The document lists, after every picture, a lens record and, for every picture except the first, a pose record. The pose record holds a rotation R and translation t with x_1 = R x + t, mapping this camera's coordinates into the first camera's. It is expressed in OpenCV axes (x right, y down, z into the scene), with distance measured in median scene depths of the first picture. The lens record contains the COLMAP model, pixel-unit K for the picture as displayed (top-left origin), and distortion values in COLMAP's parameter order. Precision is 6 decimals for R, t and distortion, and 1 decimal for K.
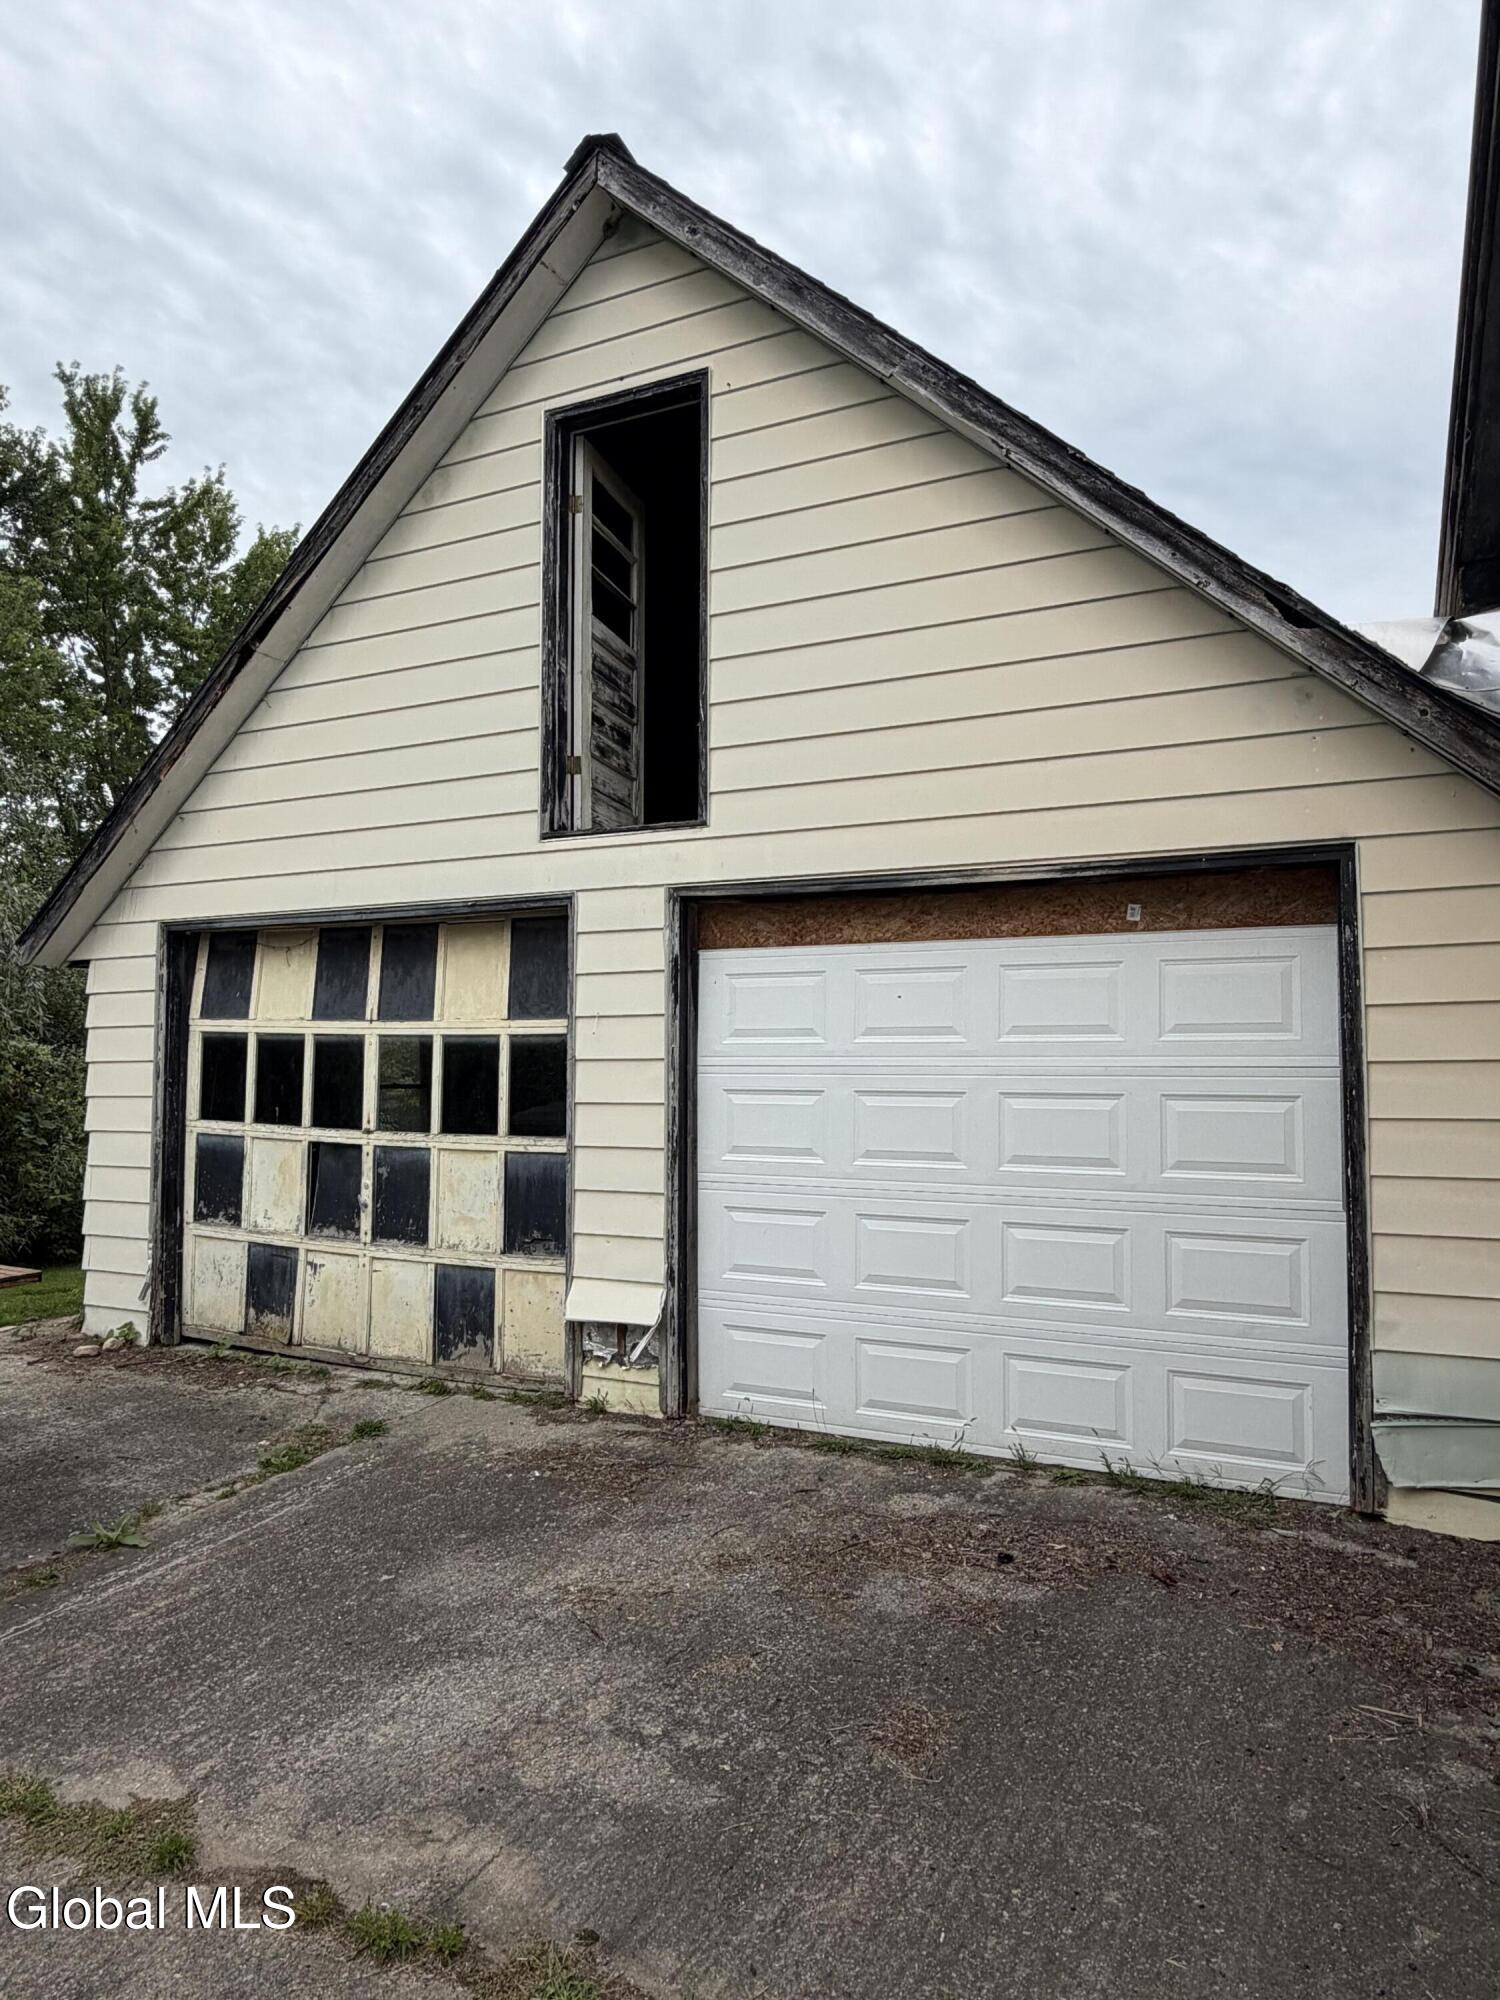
lens RADIAL K [[1295.8, 0, 753.0], [0, 1295.8, 1004.0], [0, 0, 1]] dist [-0.001101, -0.000738]
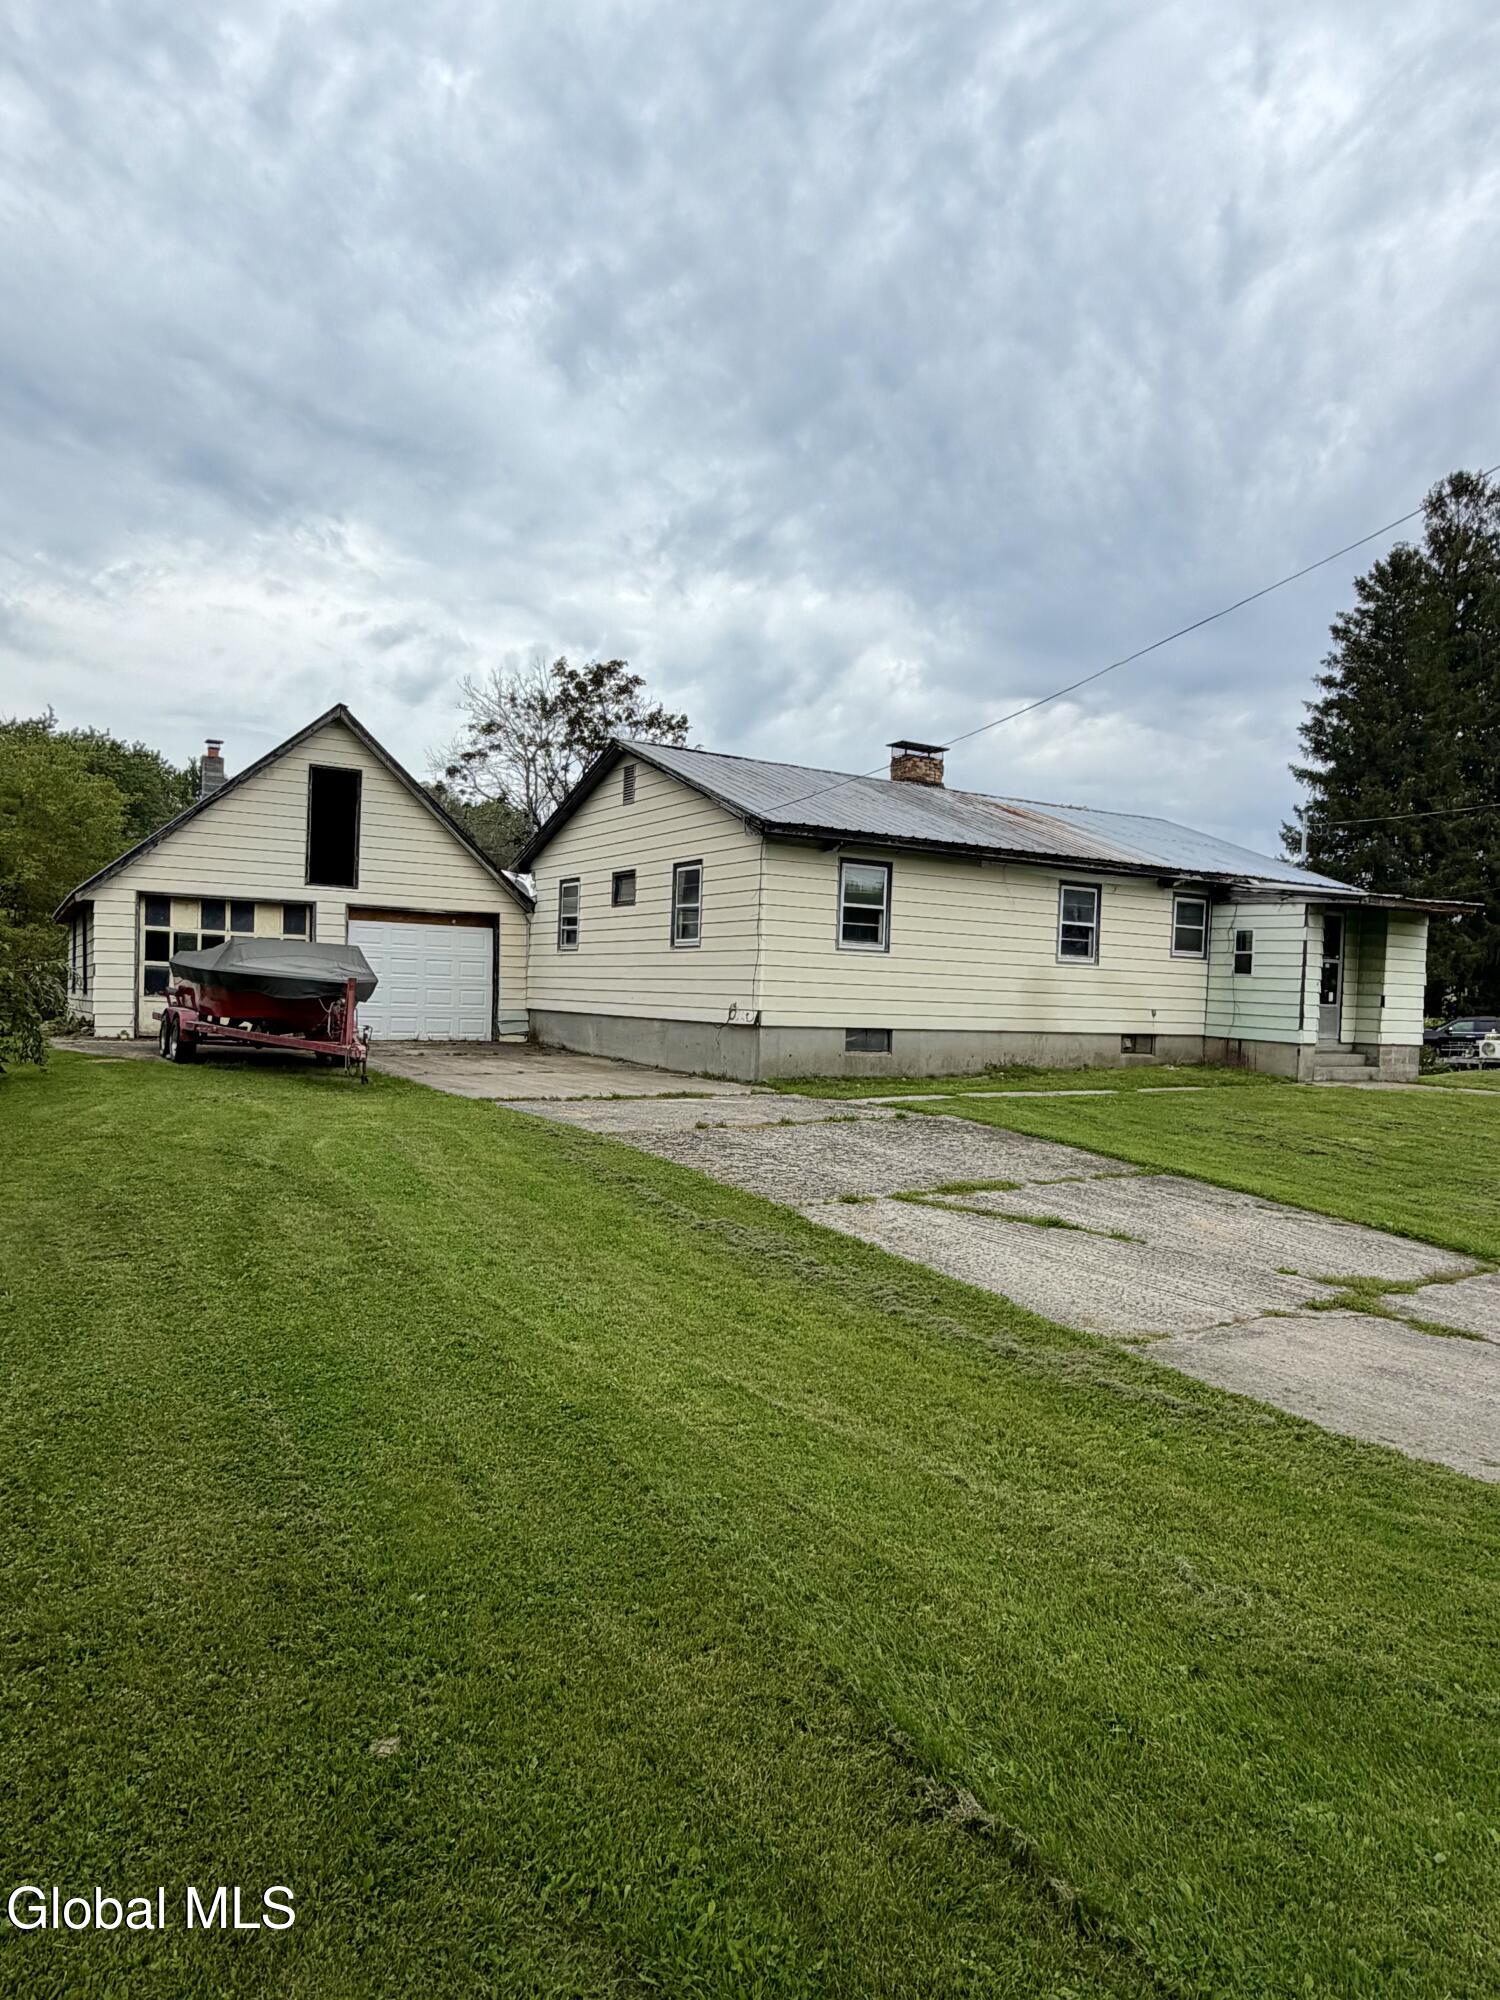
lens RADIAL K [[1295.8, 0, 750.9], [0, 1295.8, 1003.6], [0, 0, 1]] dist [-0.001101, -0.000738]
pose [[0.538481, 0.008249, 0.842597, -2.626626], [-0.072286, 0.996718, 0.036439, -0.020342], [-0.839531, -0.080530, 0.537310, -2.079561]]
